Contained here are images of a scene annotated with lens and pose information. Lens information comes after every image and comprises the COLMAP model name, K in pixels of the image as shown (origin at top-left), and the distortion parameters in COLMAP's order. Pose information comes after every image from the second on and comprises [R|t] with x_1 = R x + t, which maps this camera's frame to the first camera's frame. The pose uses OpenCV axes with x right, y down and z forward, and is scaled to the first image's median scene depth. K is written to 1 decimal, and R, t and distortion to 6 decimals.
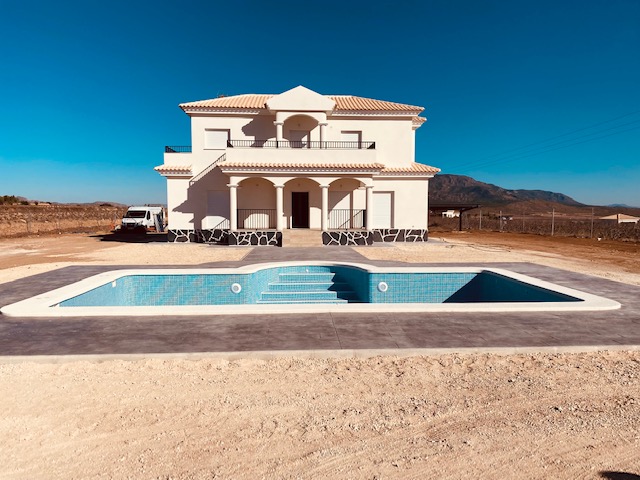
lens RADIAL K [[489.1, 0, 320.0], [0, 489.1, 240.0], [0, 0, 1]] dist [0.067726, -0.003525]
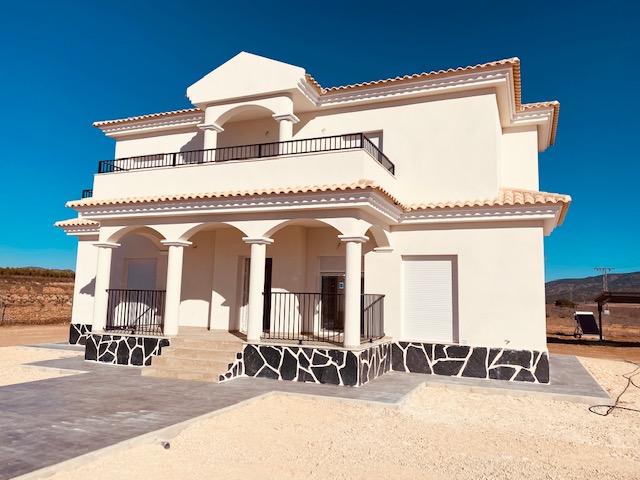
lens RADIAL K [[492.9, 0, 320.0], [0, 492.9, 240.0], [0, 0, 1]] dist [0.005861, 0.000207]
pose [[0.898660, -0.030712, -0.437569, 0.244915], [-0.050499, 0.983670, -0.172753, -0.033788], [0.435729, 0.177343, 0.882434, 0.597614]]
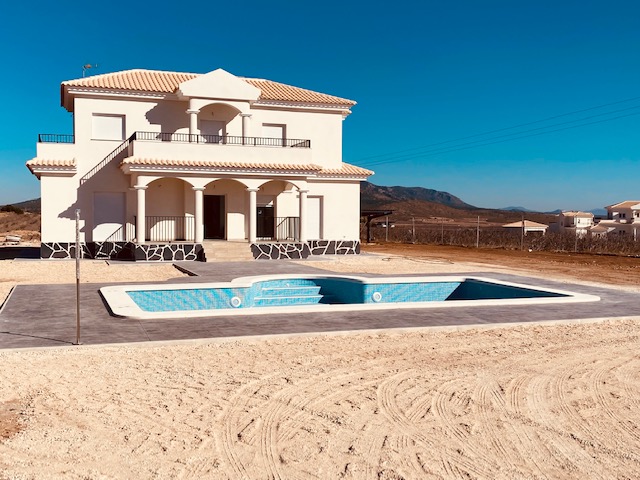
lens RADIAL K [[720.9, 0, 320.0], [0, 720.9, 240.0], [0, 0, 1]] dist [0.115571, -0.010483]
pose [[0.961757, -0.004829, 0.273861, -0.208767], [0.011098, 0.999711, -0.021346, 0.004208], [-0.273679, 0.023569, 0.961532, -0.214415]]
